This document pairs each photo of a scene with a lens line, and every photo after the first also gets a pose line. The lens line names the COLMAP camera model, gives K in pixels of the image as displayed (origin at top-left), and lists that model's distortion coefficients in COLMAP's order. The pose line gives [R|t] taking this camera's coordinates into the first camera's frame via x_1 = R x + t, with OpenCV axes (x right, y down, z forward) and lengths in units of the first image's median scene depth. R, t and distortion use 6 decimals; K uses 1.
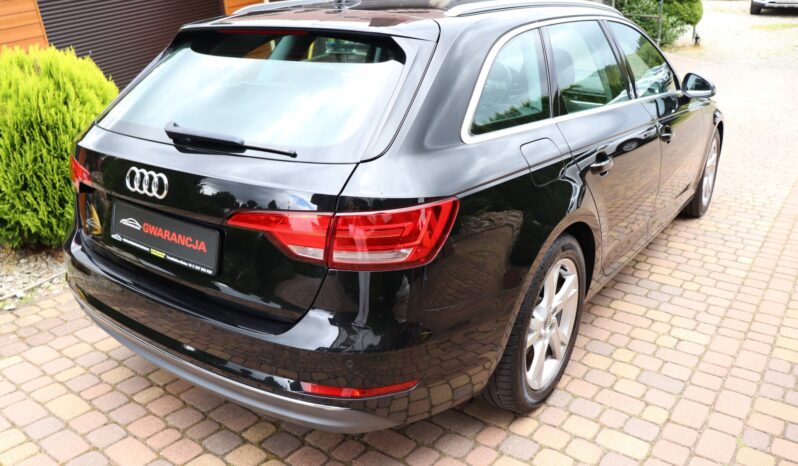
lens RADIAL K [[647.9, 0, 401.6], [0, 647.9, 232.2], [0, 0, 1]] dist [-0.145241, 0.125209]
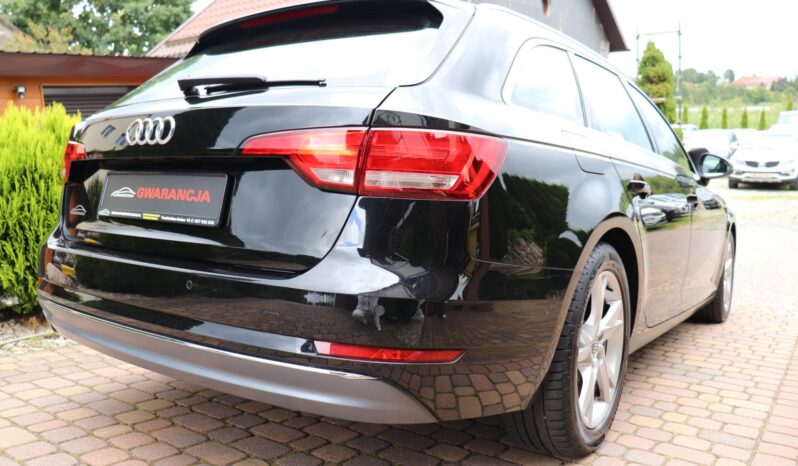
lens RADIAL K [[647.9, 0, 401.6], [0, 647.9, 232.2], [0, 0, 1]] dist [-0.145241, 0.125209]
pose [[0.999476, 0.027912, 0.016395, -0.044913], [-0.022258, 0.960316, -0.278026, 0.214643], [-0.023505, 0.277516, 0.960434, 0.133251]]
